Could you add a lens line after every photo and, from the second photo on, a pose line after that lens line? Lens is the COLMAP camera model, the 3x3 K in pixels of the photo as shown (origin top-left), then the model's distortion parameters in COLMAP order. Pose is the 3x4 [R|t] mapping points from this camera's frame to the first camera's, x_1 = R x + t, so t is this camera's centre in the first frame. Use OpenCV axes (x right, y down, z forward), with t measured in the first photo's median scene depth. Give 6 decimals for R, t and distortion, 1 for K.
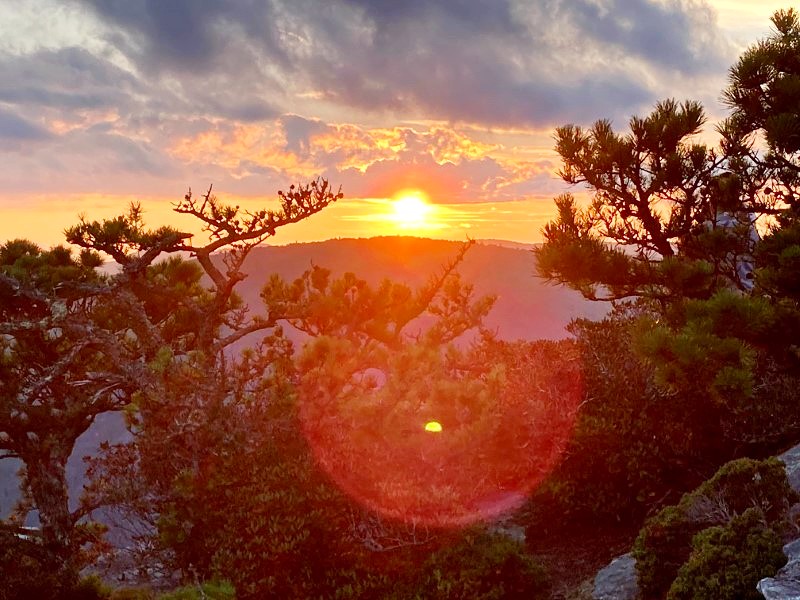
lens RADIAL K [[1625.3, 0, 400.0], [0, 1625.3, 300.0], [0, 0, 1]] dist [0.073830, 0.377412]
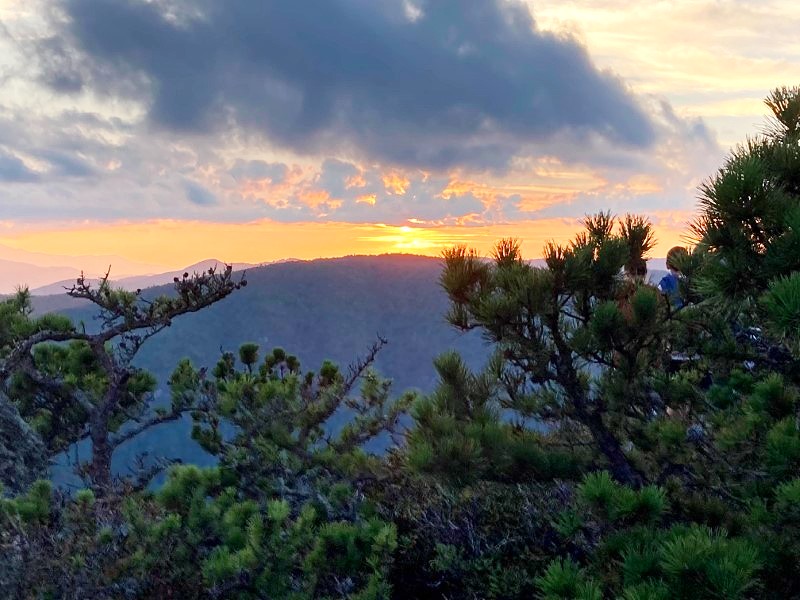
lens RADIAL K [[1284.9, 0, 400.0], [0, 1284.9, 300.0], [0, 0, 1]] dist [0.028058, 0.053236]
pose [[0.999930, 0.011826, 0.000539, 0.077639], [-0.011822, 0.999911, -0.006196, -0.080210], [-0.000612, 0.006189, 0.999981, 0.445743]]
